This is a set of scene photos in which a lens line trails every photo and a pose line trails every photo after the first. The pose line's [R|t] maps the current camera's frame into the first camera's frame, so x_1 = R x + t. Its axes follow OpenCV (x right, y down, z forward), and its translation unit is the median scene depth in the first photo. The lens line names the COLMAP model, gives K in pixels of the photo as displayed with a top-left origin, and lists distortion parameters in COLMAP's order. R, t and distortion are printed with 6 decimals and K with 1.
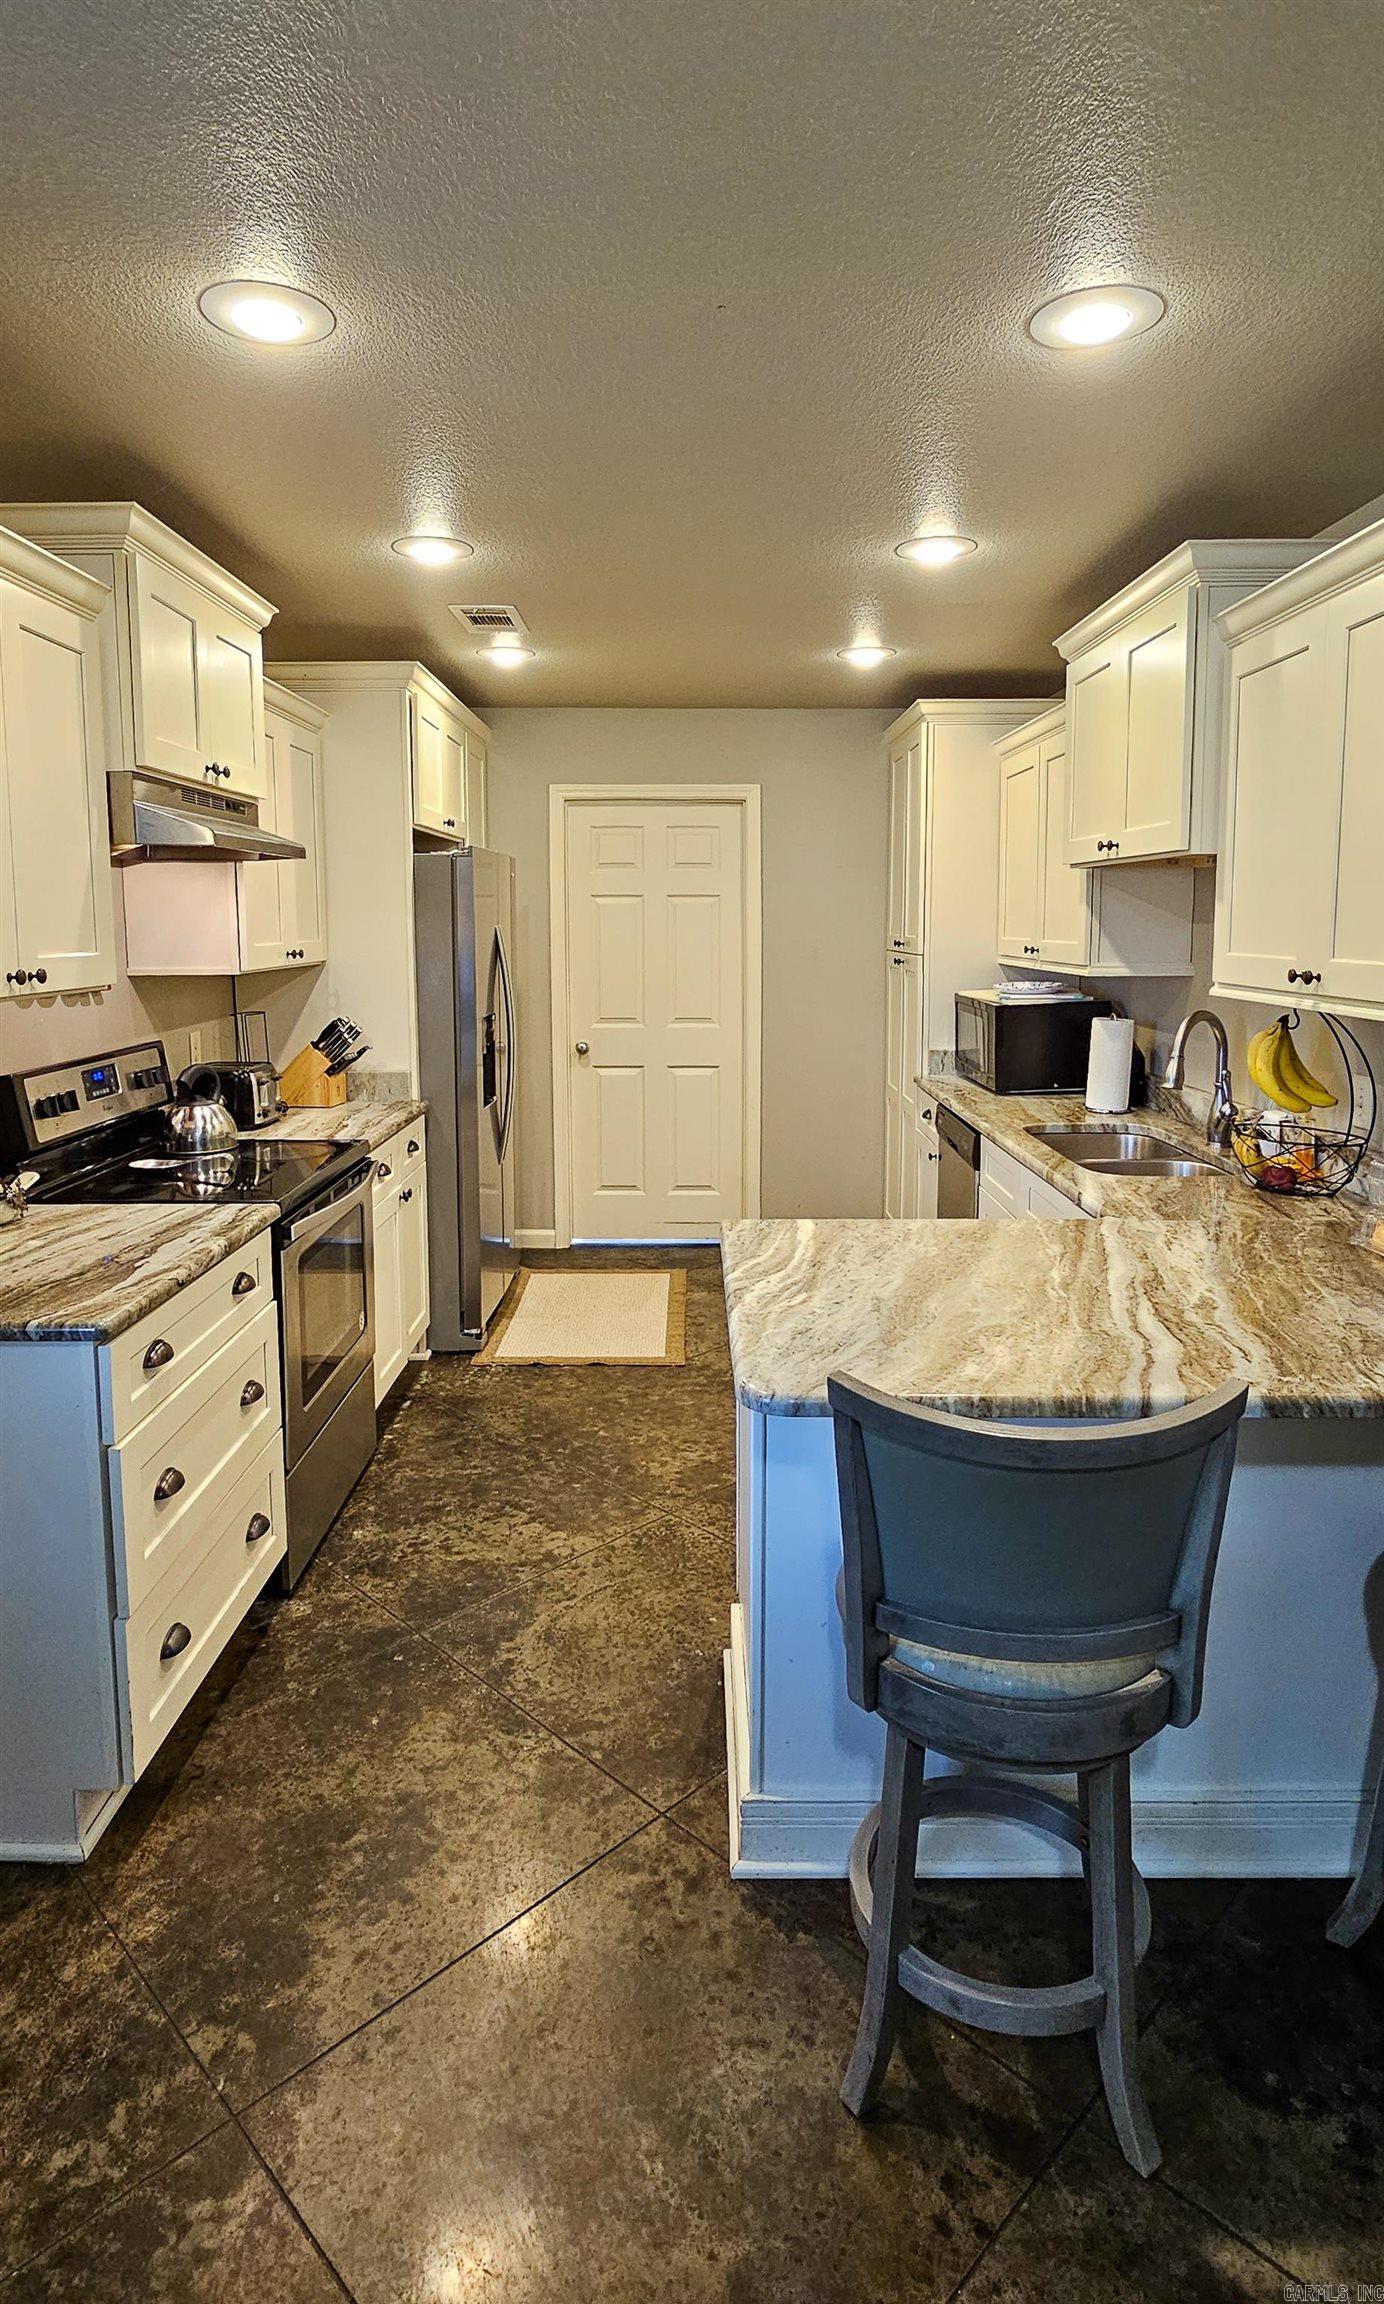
lens RADIAL K [[1238.1, 0, 683.8], [0, 1238.1, 1050.8], [0, 0, 1]] dist [-0.006983, 0.002079]
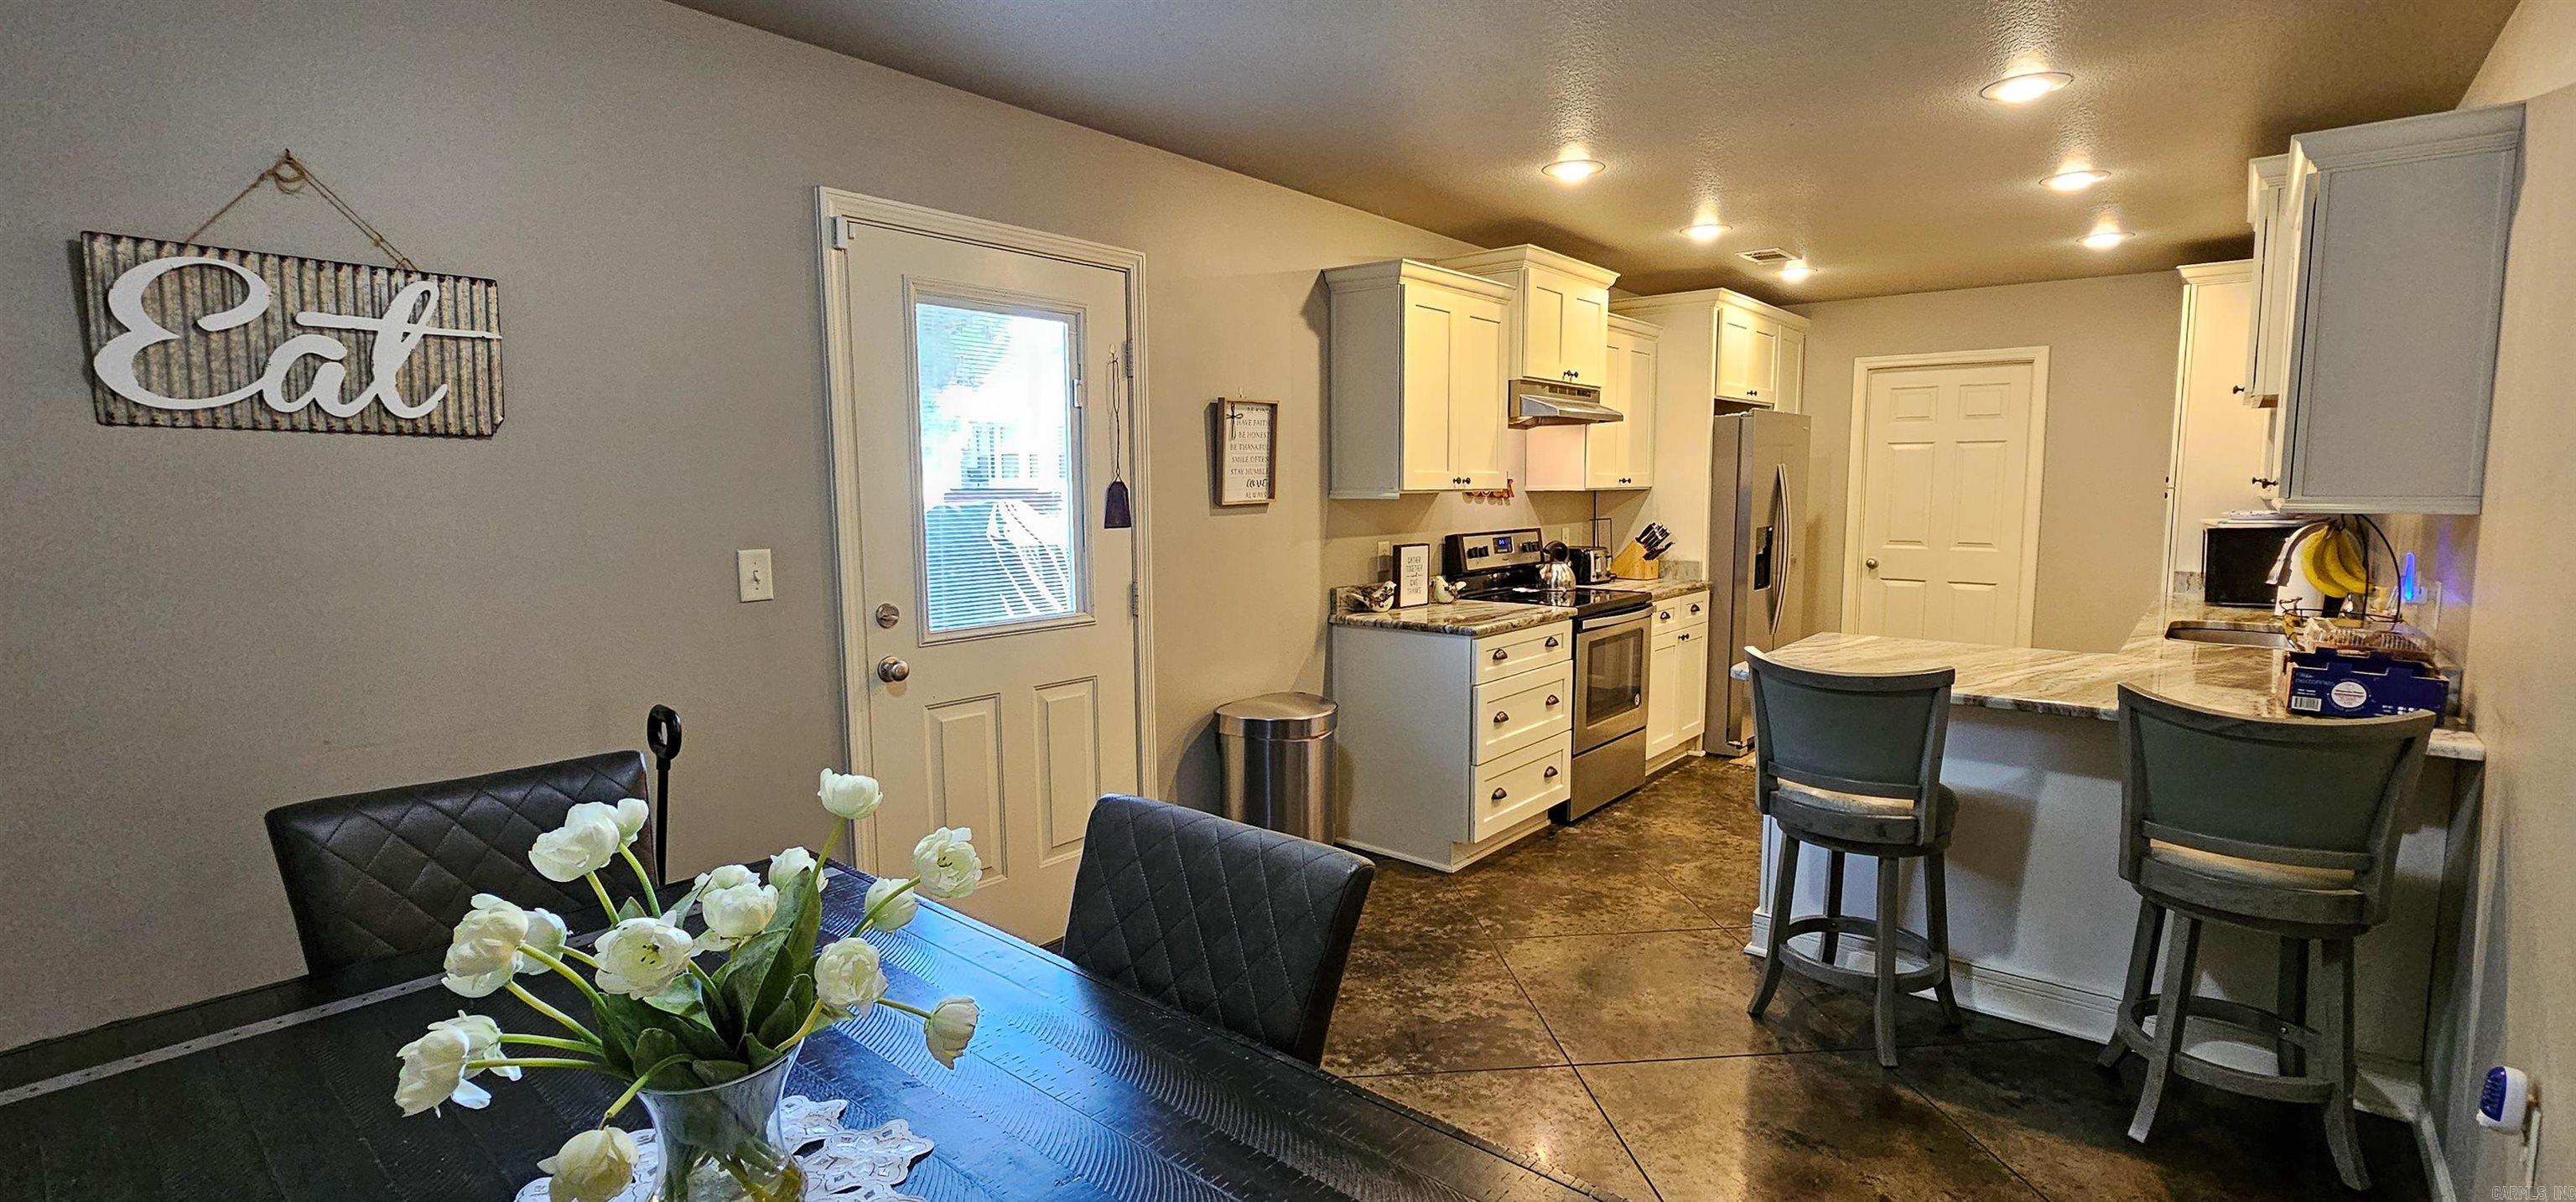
lens RADIAL K [[1113.5, 0, 1298.6], [0, 1113.5, 603.0], [0, 0, 1]] dist [-0.005262, 0.000033]
pose [[0.773831, 0.068844, -0.629639, 0.322354], [-0.065527, 0.997443, 0.028525, 0.077623], [0.629993, 0.019185, 0.776364, -0.452104]]
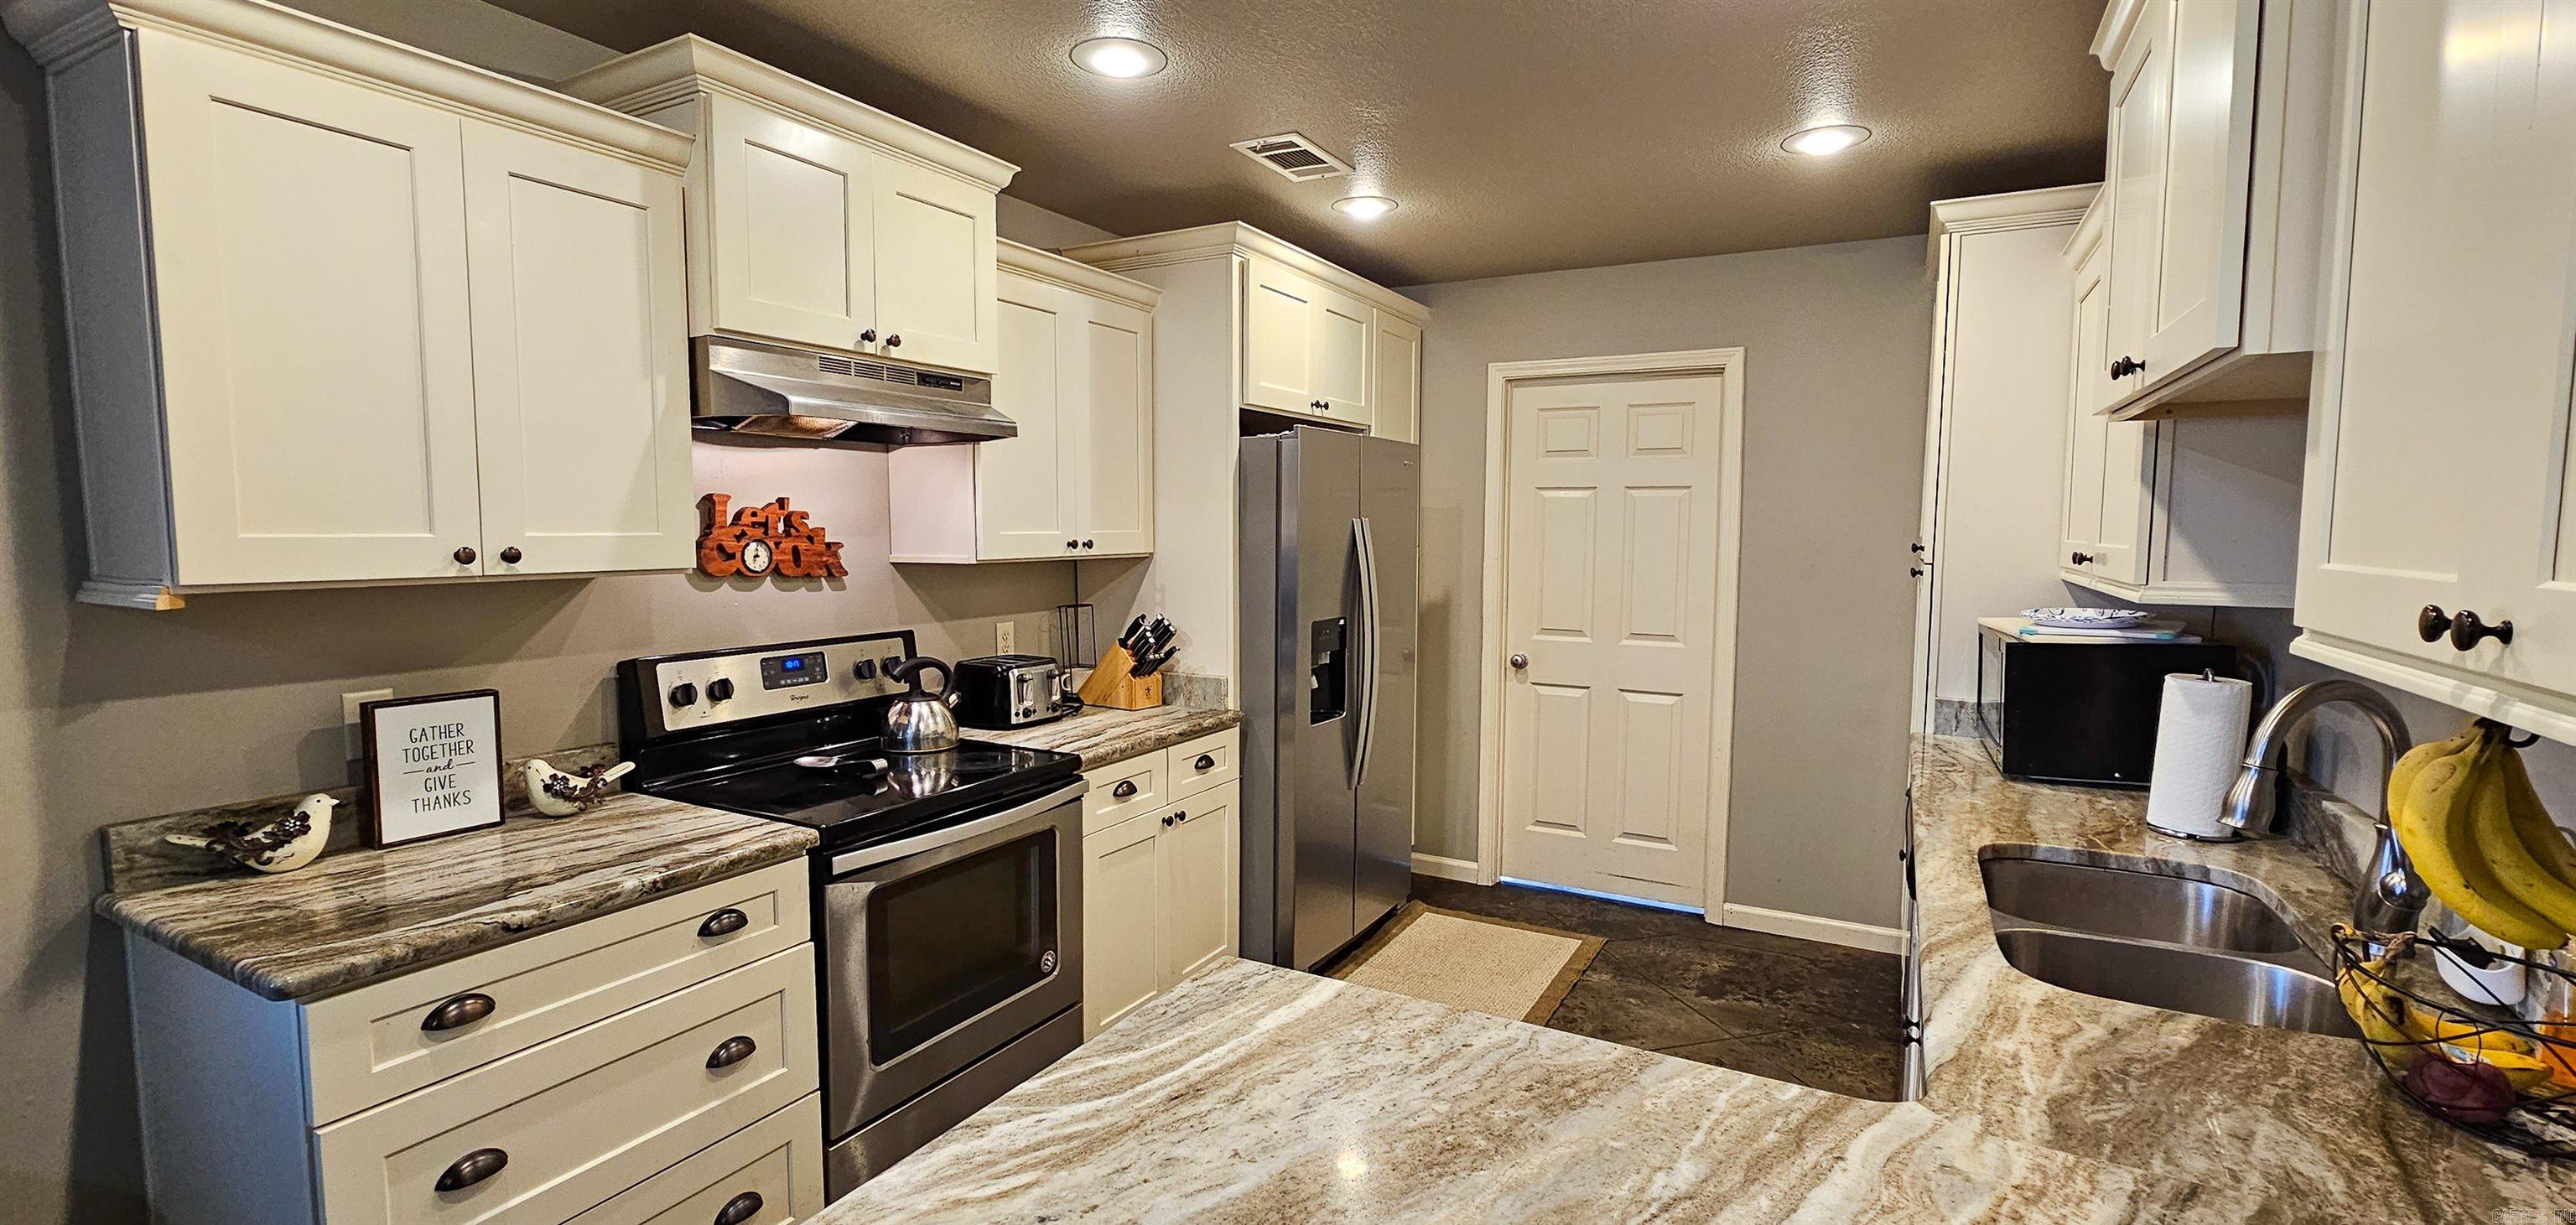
lens RADIAL K [[1117.6, 0, 1262.3], [0, 1117.6, 618.7], [0, 0, 1]] dist [-0.000786, -0.000287]
pose [[0.873503, 0.047765, -0.484469, 0.247869], [-0.058788, 0.998242, -0.007576, -0.027500], [0.483256, 0.035098, 0.874776, 0.376040]]
